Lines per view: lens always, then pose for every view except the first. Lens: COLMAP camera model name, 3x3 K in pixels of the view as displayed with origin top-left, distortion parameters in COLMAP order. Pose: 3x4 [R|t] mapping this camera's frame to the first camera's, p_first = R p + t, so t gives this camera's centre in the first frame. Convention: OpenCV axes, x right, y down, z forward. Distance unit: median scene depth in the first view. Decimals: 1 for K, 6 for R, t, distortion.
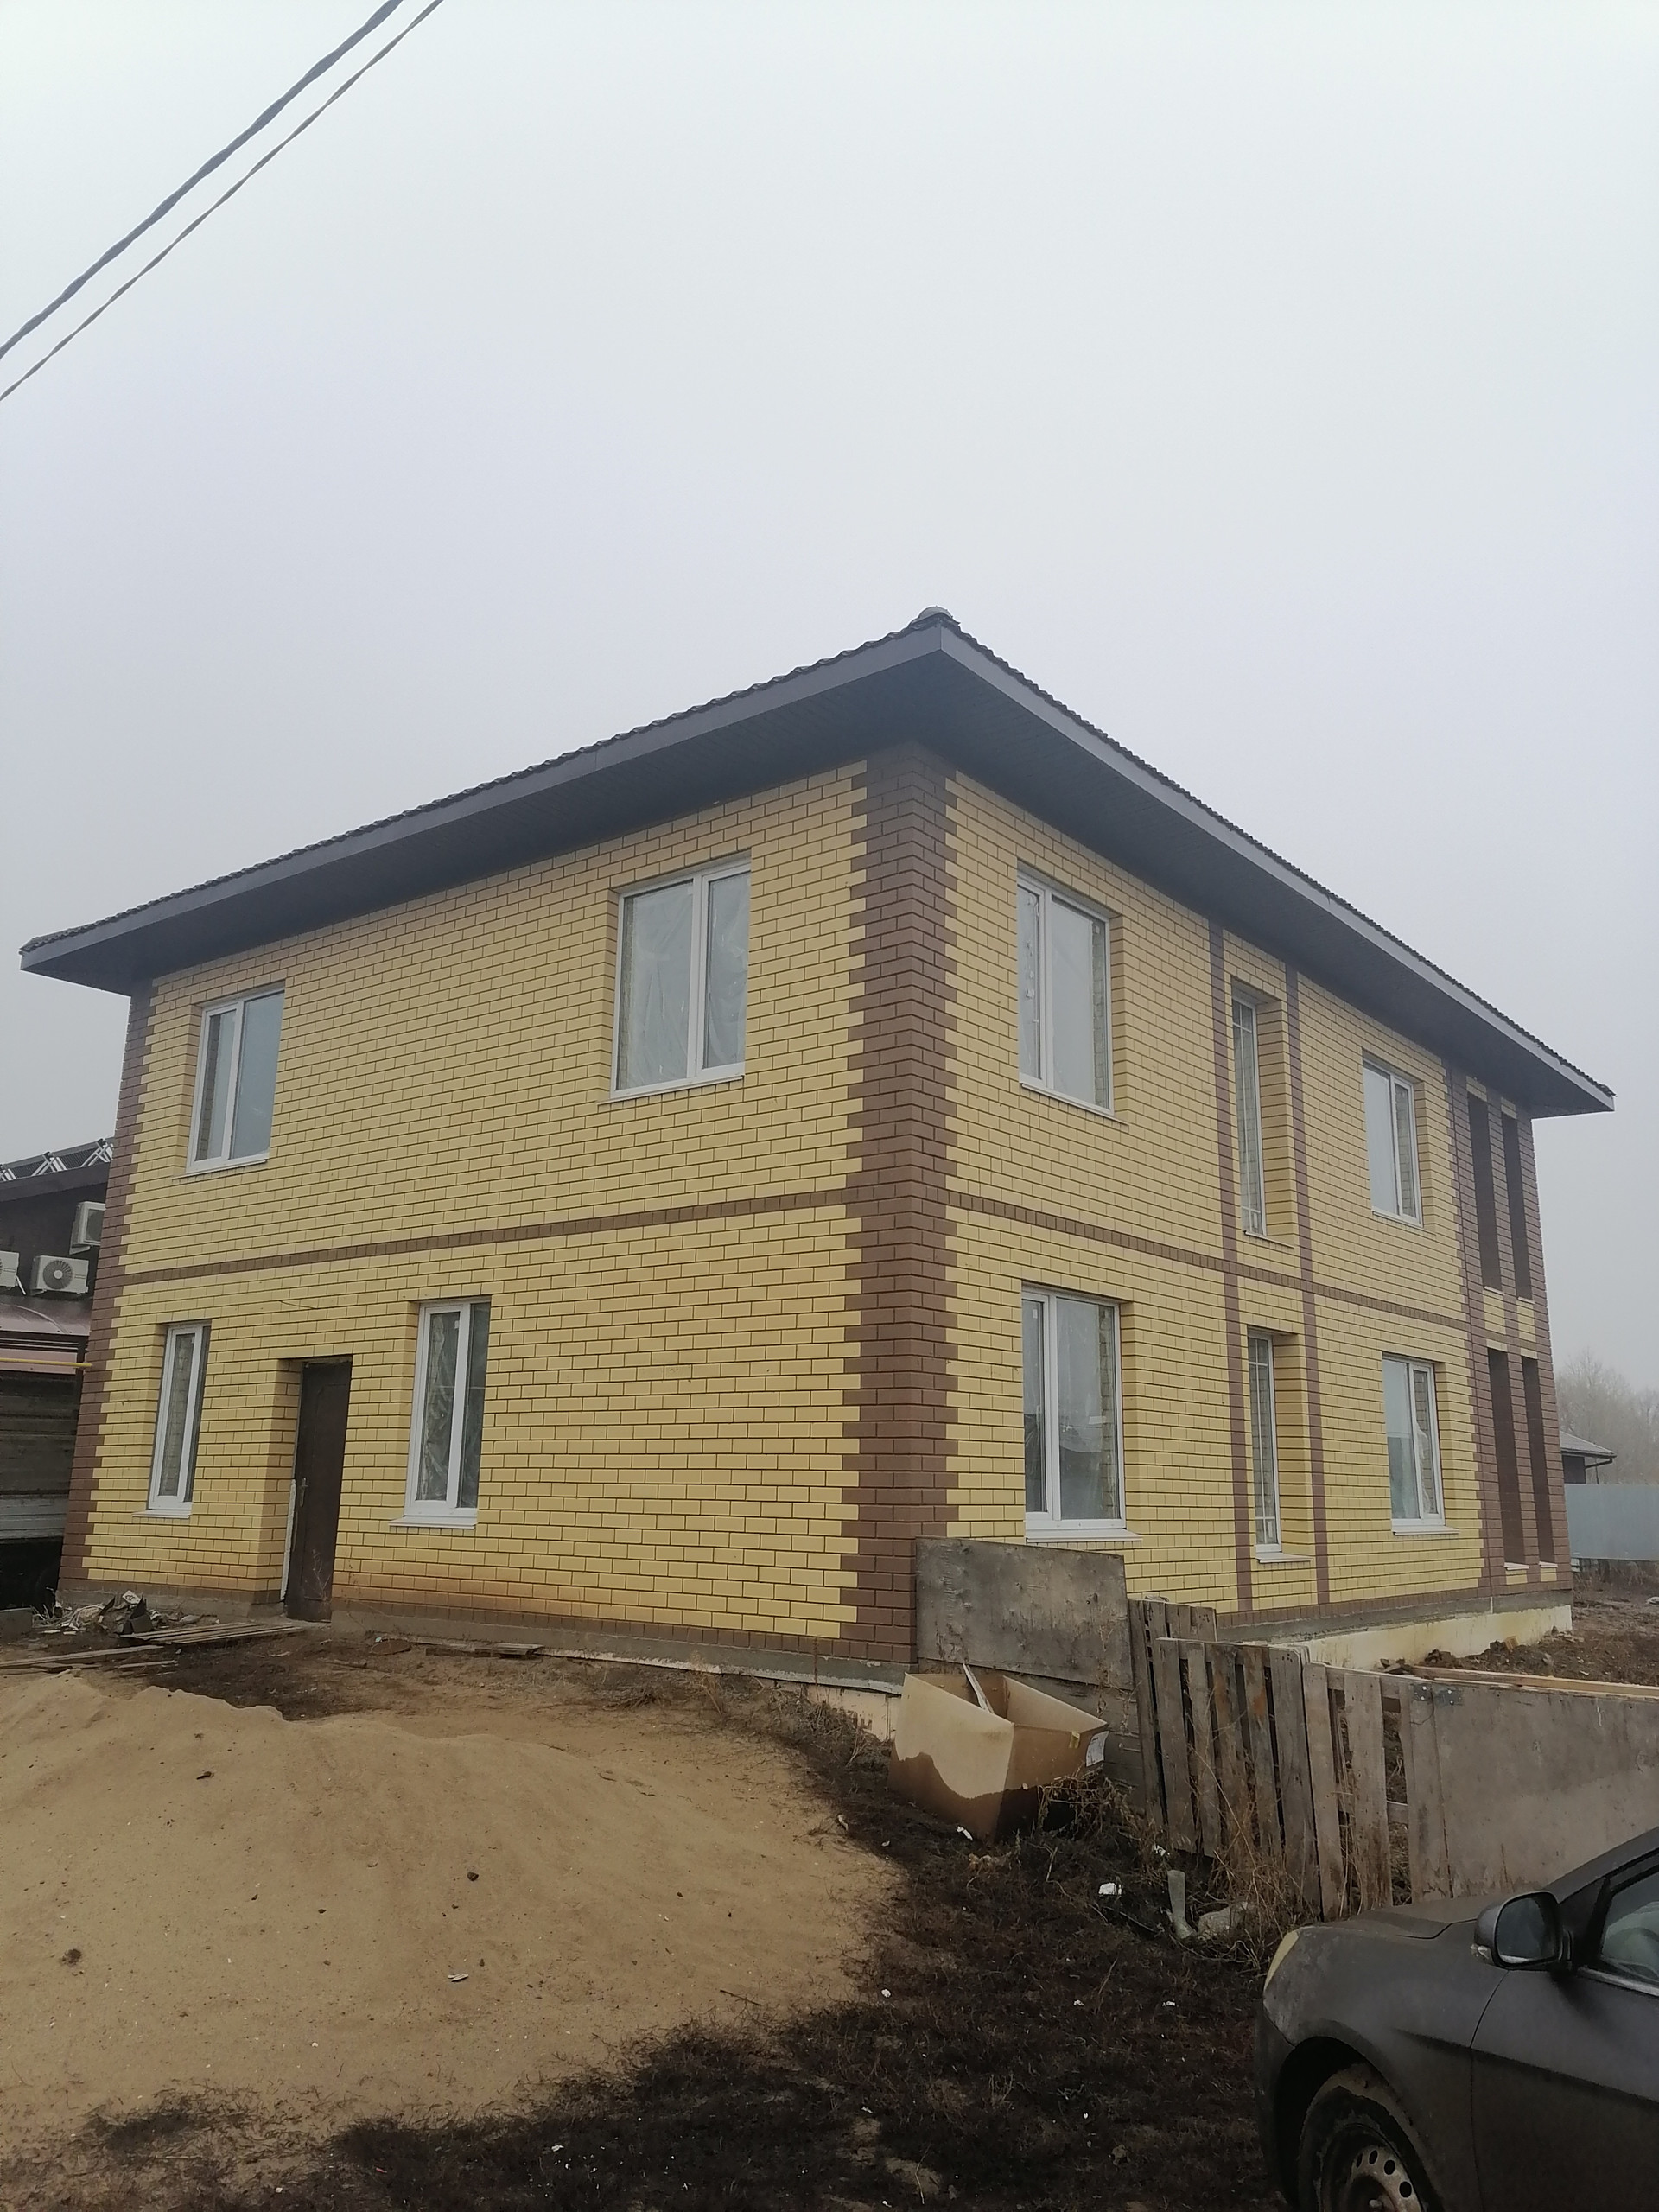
lens RADIAL K [[1653.5, 0, 829.5], [0, 1653.5, 1106.0], [0, 0, 1]] dist [0.107268, -0.119731]
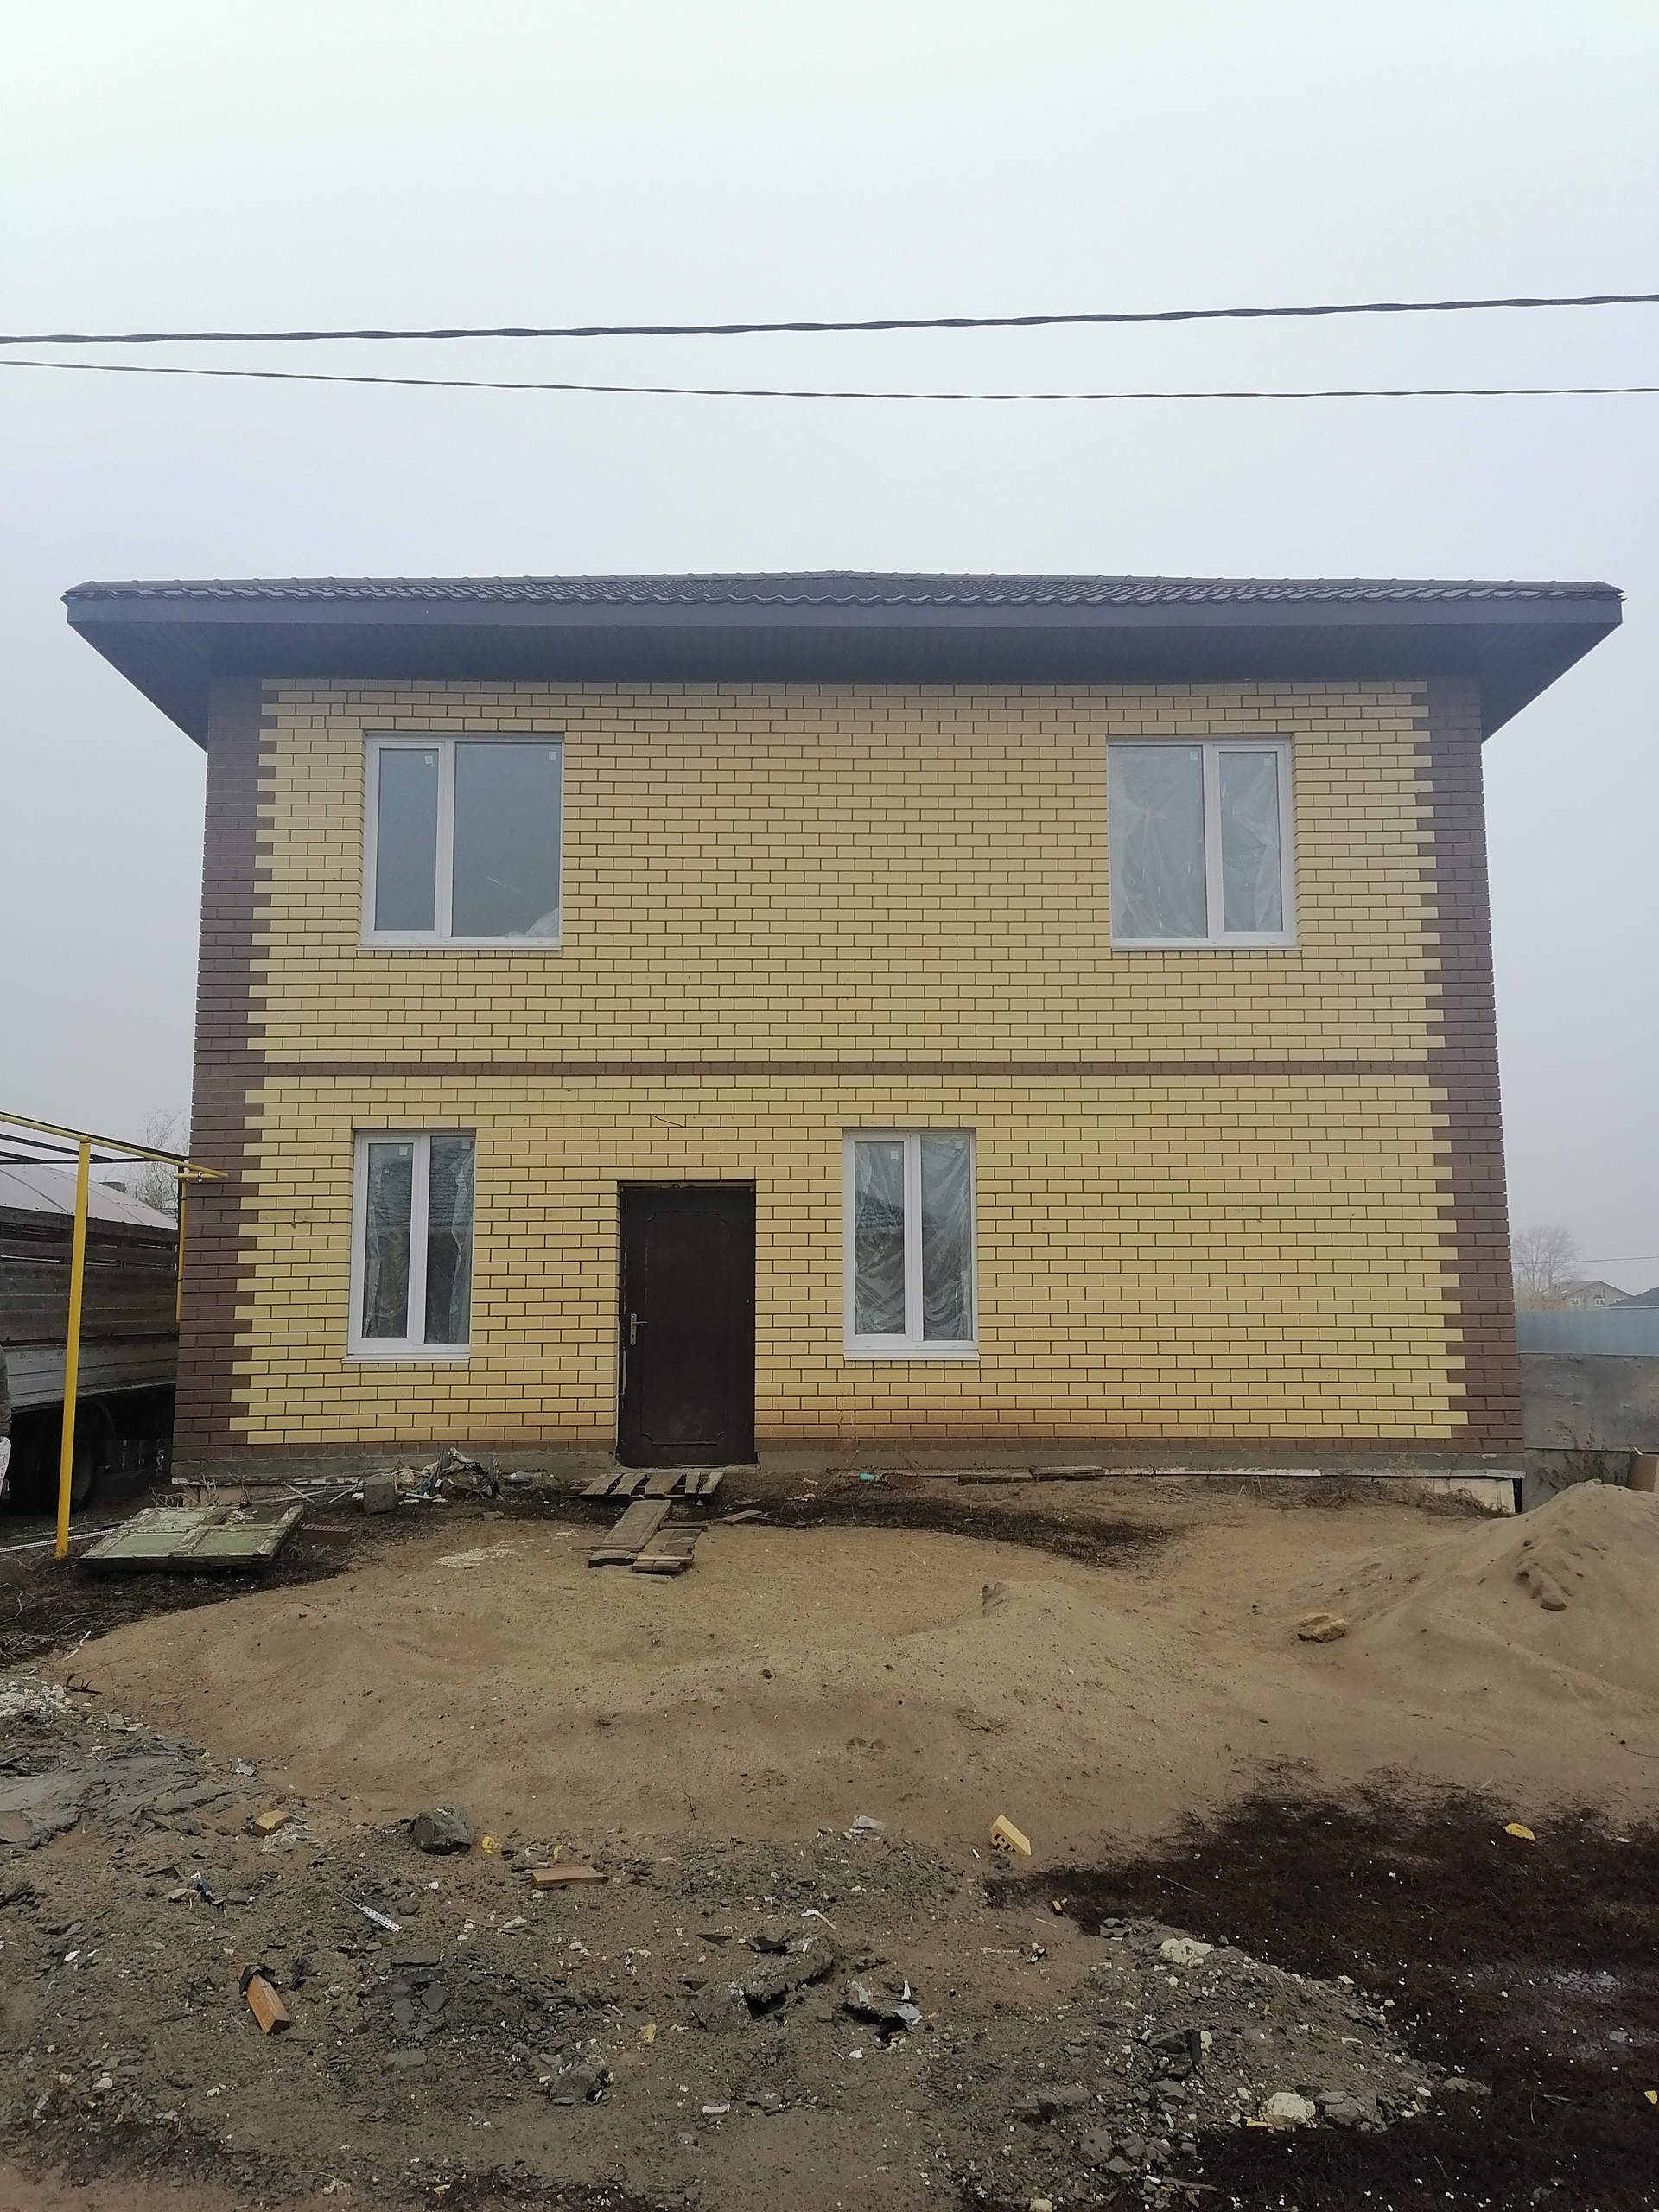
lens RADIAL K [[1591.3, 0, 825.4], [0, 1591.3, 1099.3], [0, 0, 1]] dist [0.092156, -0.111932]
pose [[0.778221, 0.058958, 0.625217, -0.880458], [-0.122848, 0.990641, 0.059493, 0.052817], [-0.615858, -0.123105, 0.778180, 0.331212]]
